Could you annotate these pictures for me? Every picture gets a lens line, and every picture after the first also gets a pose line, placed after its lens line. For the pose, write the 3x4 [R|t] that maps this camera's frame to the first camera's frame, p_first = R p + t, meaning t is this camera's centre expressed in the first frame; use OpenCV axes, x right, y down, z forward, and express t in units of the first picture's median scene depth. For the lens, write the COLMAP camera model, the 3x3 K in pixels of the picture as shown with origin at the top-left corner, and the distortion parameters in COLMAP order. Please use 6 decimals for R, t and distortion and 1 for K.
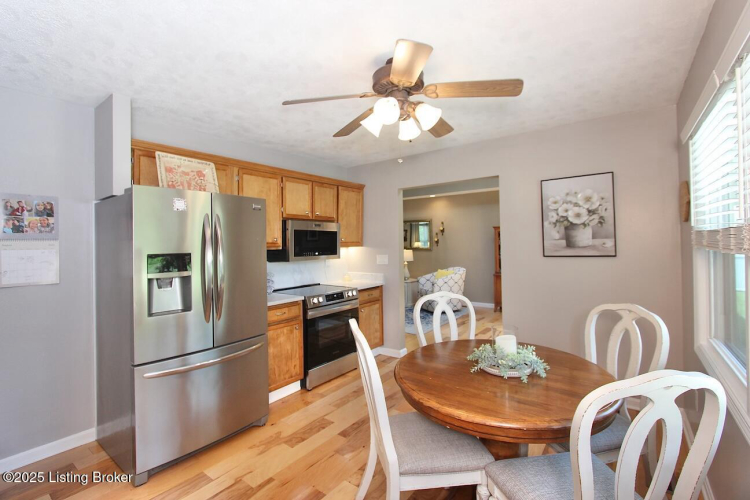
lens RADIAL K [[343.8, 0, 366.8], [0, 343.8, 246.4], [0, 0, 1]] dist [-0.008651, 0.001160]
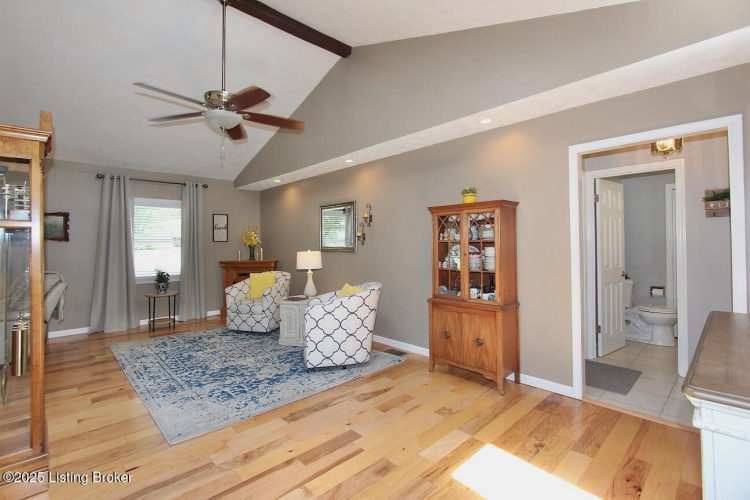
lens RADIAL K [[343.8, 0, 367.6], [0, 343.8, 240.3], [0, 0, 1]] dist [-0.008651, 0.001160]
pose [[0.985591, 0.004025, -0.169096, 0.812394], [-0.007712, 0.999747, -0.021151, 0.010110], [0.168968, 0.022150, 0.985373, 1.054212]]
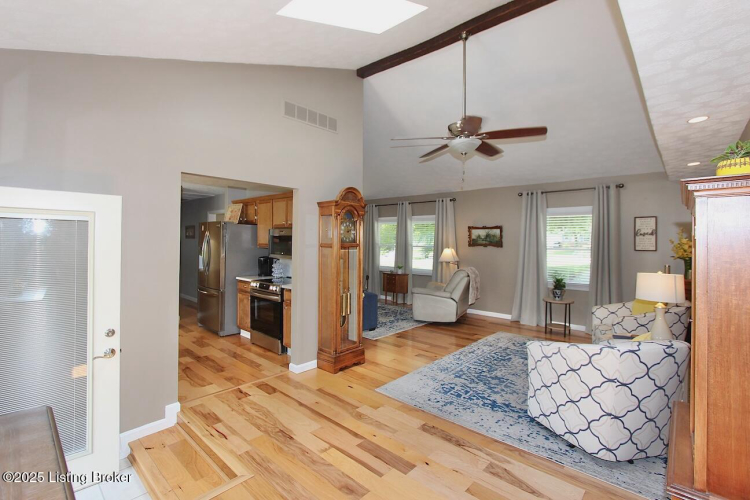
lens RADIAL K [[343.8, 0, 369.6], [0, 343.8, 243.3], [0, 0, 1]] dist [-0.008651, 0.001160]
pose [[-0.096189, 0.020455, -0.995153, 1.387962], [-0.021769, 0.999506, 0.022649, -0.067057], [0.995125, 0.023842, -0.095697, 1.804593]]
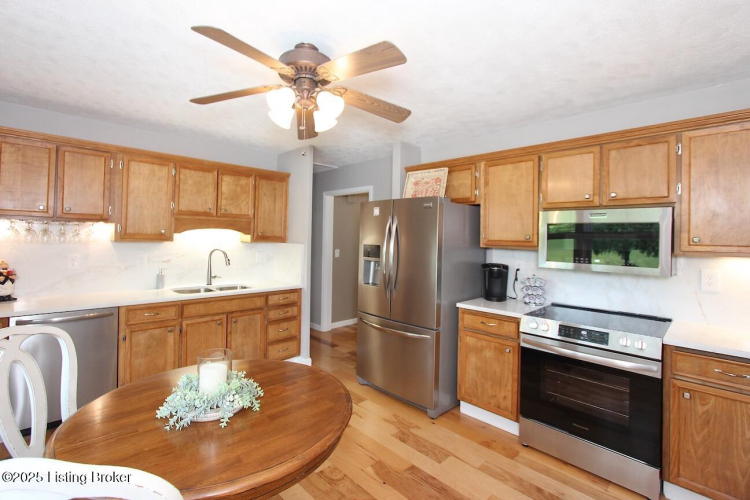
lens RADIAL K [[343.8, 0, 370.8], [0, 343.8, 244.5], [0, 0, 1]] dist [-0.008651, 0.001160]
pose [[-0.137137, 0.034517, -0.989950, 0.640513], [-0.025161, 0.998949, 0.038316, -0.027674], [0.990232, 0.030163, -0.136125, 0.840802]]
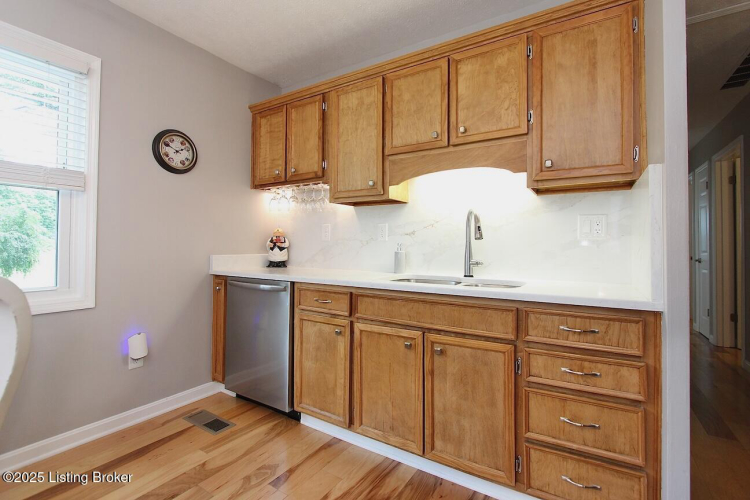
lens RADIAL K [[343.8, 0, 372.4], [0, 343.8, 243.5], [0, 0, 1]] dist [-0.008651, 0.001160]
pose [[-0.995752, 0.008557, -0.091681, -0.227542], [0.008956, 0.999952, -0.003942, 0.110577], [0.091643, -0.004746, -0.995781, 0.766485]]
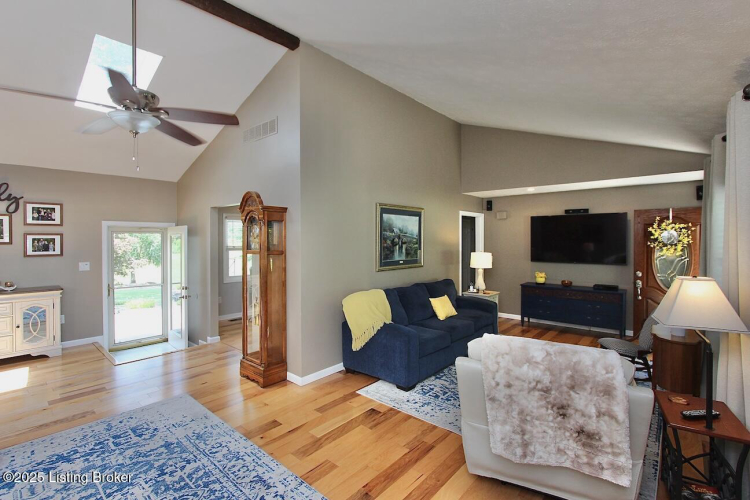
lens RADIAL K [[343.8, 0, 372.7], [0, 343.8, 245.1], [0, 0, 1]] dist [-0.008651, 0.001160]
pose [[-0.997242, 0.010403, 0.073480, -0.462871], [0.012729, 0.999430, 0.031260, -0.090728], [-0.073112, 0.032109, -0.996807, 2.828453]]
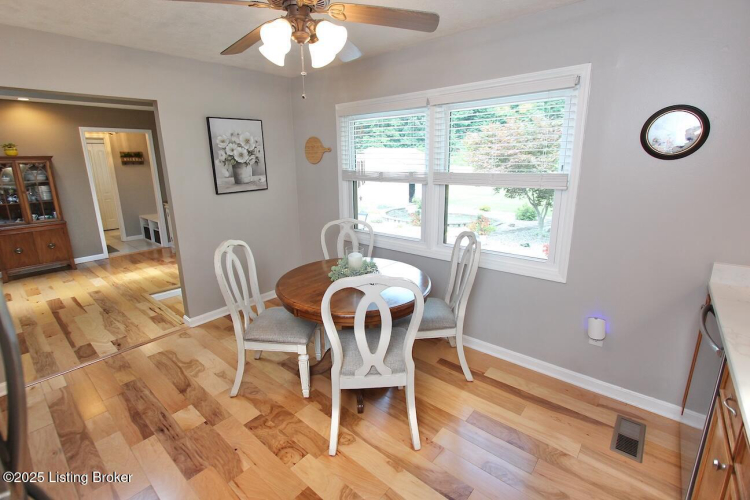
lens RADIAL K [[343.8, 0, 373.7], [0, 343.8, 245.3], [0, 0, 1]] dist [-0.008651, 0.001160]
pose [[0.054698, -0.232654, 0.971020, -0.526350], [0.026805, 0.972468, 0.231491, -0.050427], [-0.998143, 0.013367, 0.059428, 0.490200]]
